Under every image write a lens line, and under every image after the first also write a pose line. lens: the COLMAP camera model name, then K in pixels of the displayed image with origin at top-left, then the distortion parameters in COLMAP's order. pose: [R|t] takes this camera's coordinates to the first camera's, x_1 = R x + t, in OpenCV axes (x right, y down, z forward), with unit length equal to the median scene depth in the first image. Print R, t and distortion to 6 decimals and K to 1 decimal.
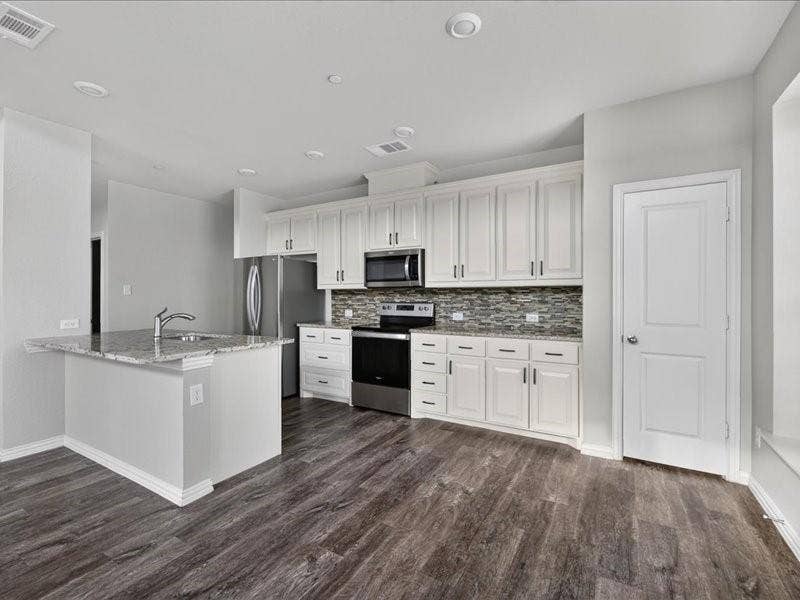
lens RADIAL K [[387.7, 0, 402.8], [0, 387.7, 295.4], [0, 0, 1]] dist [0.011129, -0.000566]
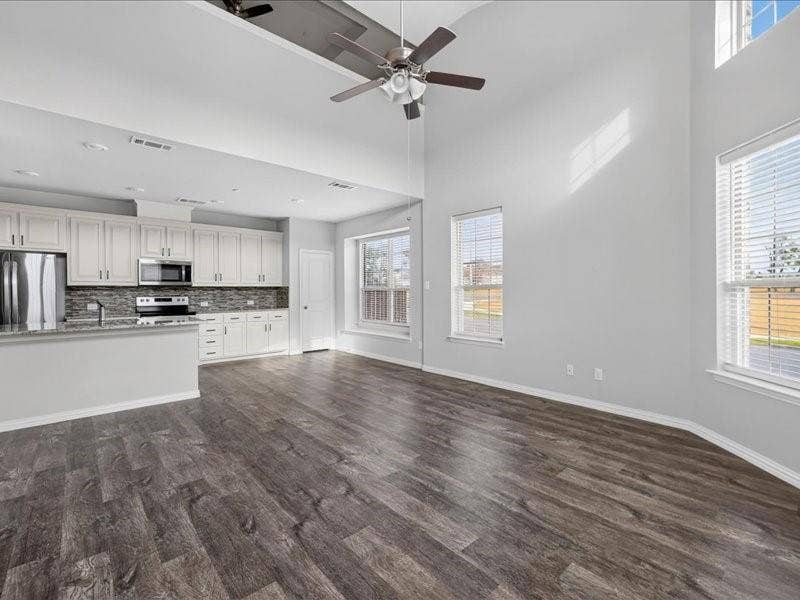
lens RADIAL K [[365.7, 0, 406.7], [0, 365.7, 293.0], [0, 0, 1]] dist [0.000967, -0.001091]
pose [[0.285112, -0.002962, 0.958490, -1.119571], [0.005152, 0.999986, 0.001558, 0.009991], [-0.958480, 0.004494, 0.285123, -0.269411]]
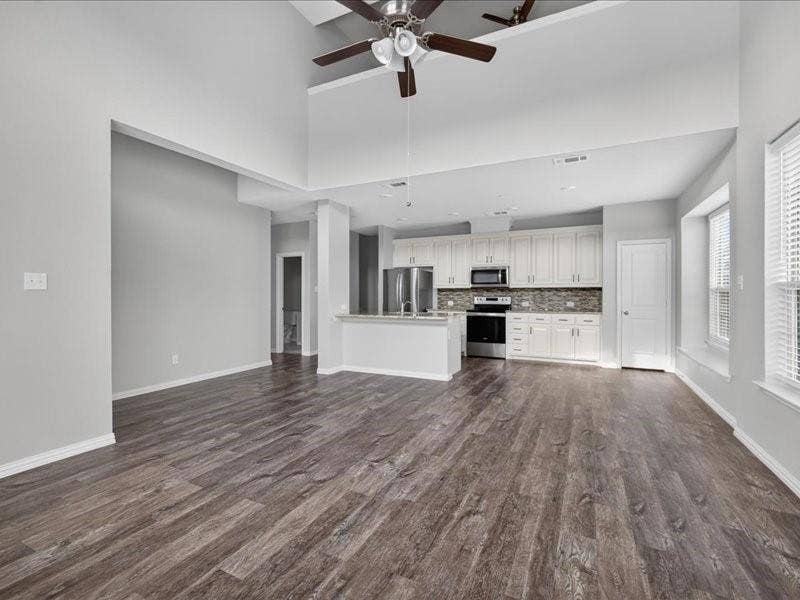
lens RADIAL K [[365.7, 0, 415.4], [0, 365.7, 291.9], [0, 0, 1]] dist [0.000967, -0.001091]
pose [[0.994396, 0.003307, 0.105668, -0.542966], [-0.002779, 0.999983, -0.005149, 0.008833], [-0.105683, 0.004827, 0.994388, -0.618855]]
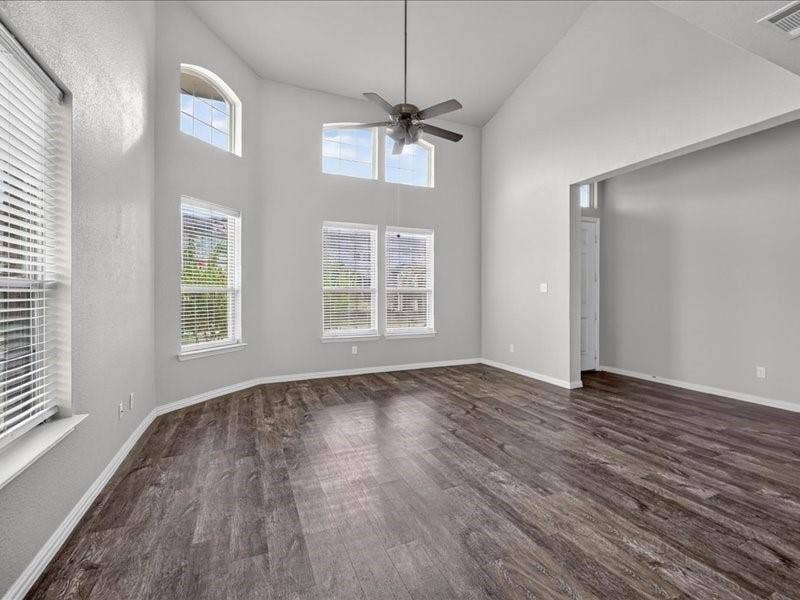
lens RADIAL K [[365.7, 0, 410.8], [0, 365.7, 293.0], [0, 0, 1]] dist [0.000967, -0.001091]
pose [[-0.561858, 0.005226, -0.827217, 0.157981], [0.002288, 0.999986, 0.004764, 0.000429], [0.827230, 0.000784, -0.561863, 0.388609]]
